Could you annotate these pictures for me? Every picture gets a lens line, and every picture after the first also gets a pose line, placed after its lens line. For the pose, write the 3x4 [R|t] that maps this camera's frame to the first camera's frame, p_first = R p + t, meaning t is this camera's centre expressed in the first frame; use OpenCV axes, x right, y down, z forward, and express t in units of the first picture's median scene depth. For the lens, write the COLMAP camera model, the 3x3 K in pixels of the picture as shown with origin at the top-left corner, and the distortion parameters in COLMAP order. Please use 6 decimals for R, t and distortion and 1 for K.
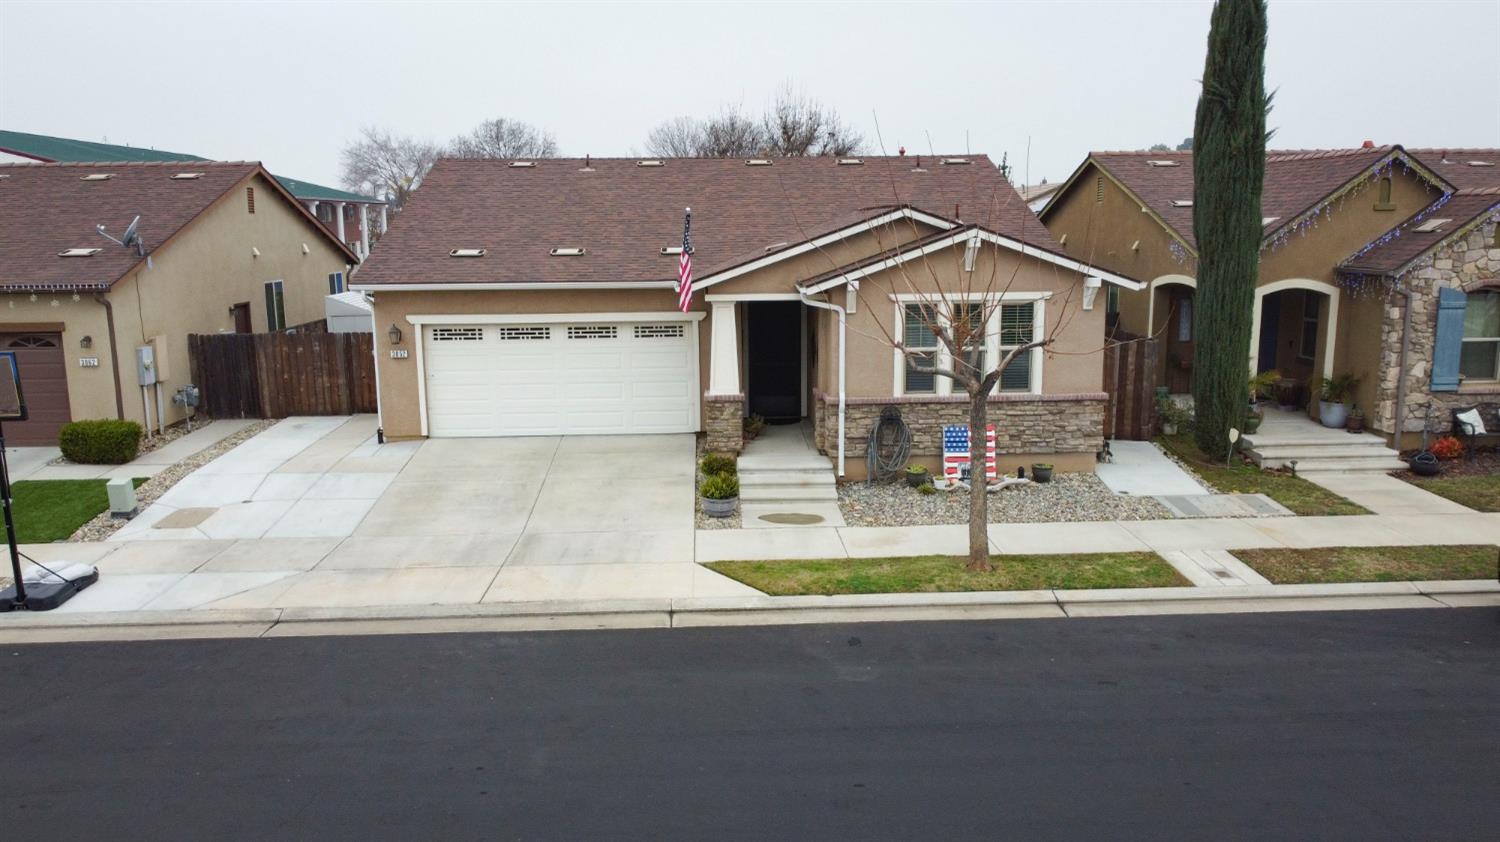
lens RADIAL K [[1121.2, 0, 750.0], [0, 1121.2, 419.7], [0, 0, 1]] dist [0.002571, -0.003099]
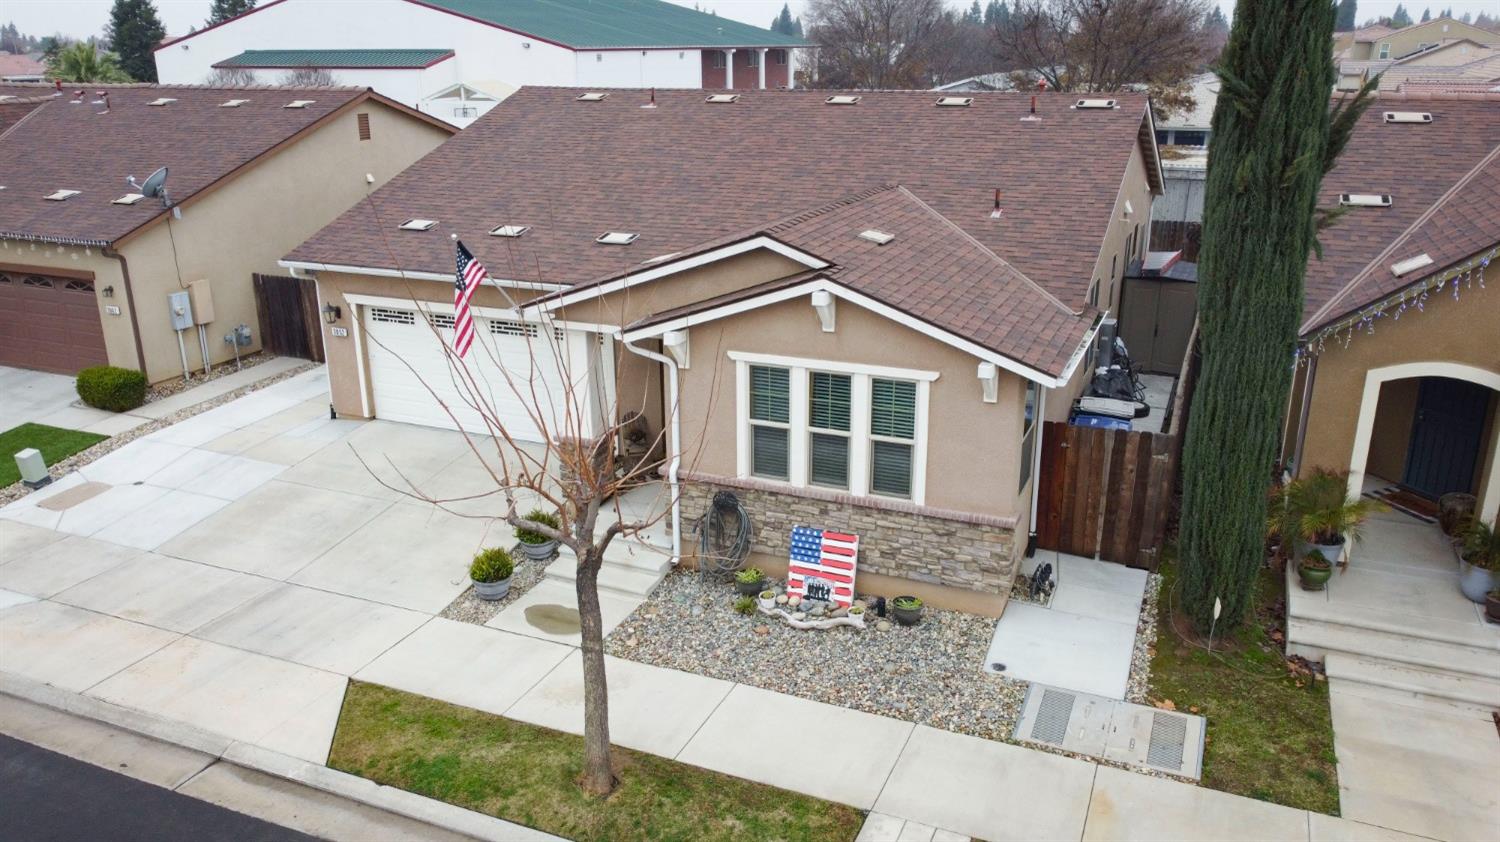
lens RADIAL K [[1121.2, 0, 751.8], [0, 1121.2, 423.6], [0, 0, 1]] dist [0.002571, -0.003099]
pose [[0.904311, 0.140896, -0.402951, 0.444661], [-0.077617, 0.982495, 0.169348, -0.189528], [0.419758, -0.121867, 0.899418, 0.307304]]
